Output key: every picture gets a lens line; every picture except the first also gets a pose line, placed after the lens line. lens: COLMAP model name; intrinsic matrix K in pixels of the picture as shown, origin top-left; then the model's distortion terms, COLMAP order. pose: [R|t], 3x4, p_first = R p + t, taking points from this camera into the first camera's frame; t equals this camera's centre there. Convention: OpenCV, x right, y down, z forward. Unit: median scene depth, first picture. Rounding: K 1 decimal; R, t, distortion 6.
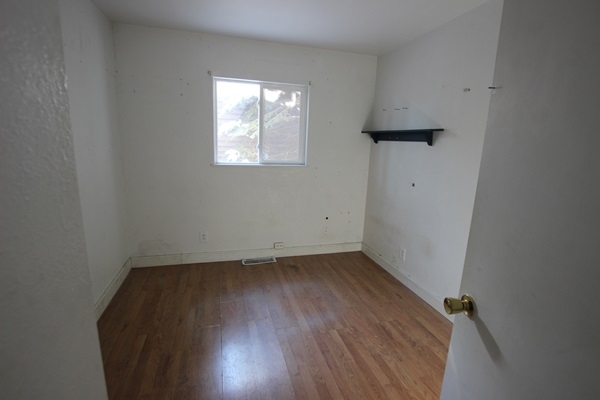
lens RADIAL K [[284.5, 0, 299.8], [0, 284.5, 200.7], [0, 0, 1]] dist [-0.023583, -0.000014]
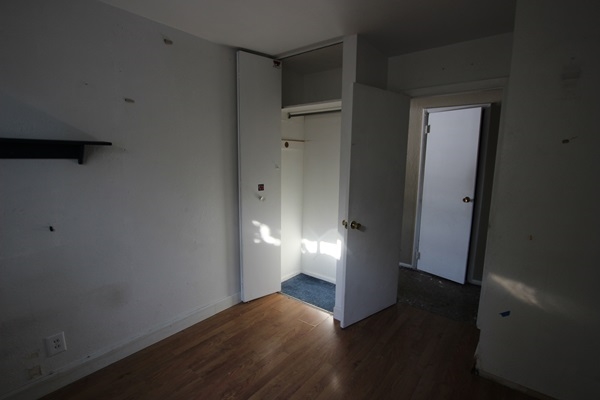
lens RADIAL K [[284.5, 0, 299.8], [0, 284.5, 199.0], [0, 0, 1]] dist [-0.023583, -0.000014]
pose [[-0.576234, -0.153804, 0.802682, -0.451501], [0.139811, 0.949105, 0.282229, -0.249187], [-0.805238, 0.274854, -0.525402, 1.016321]]
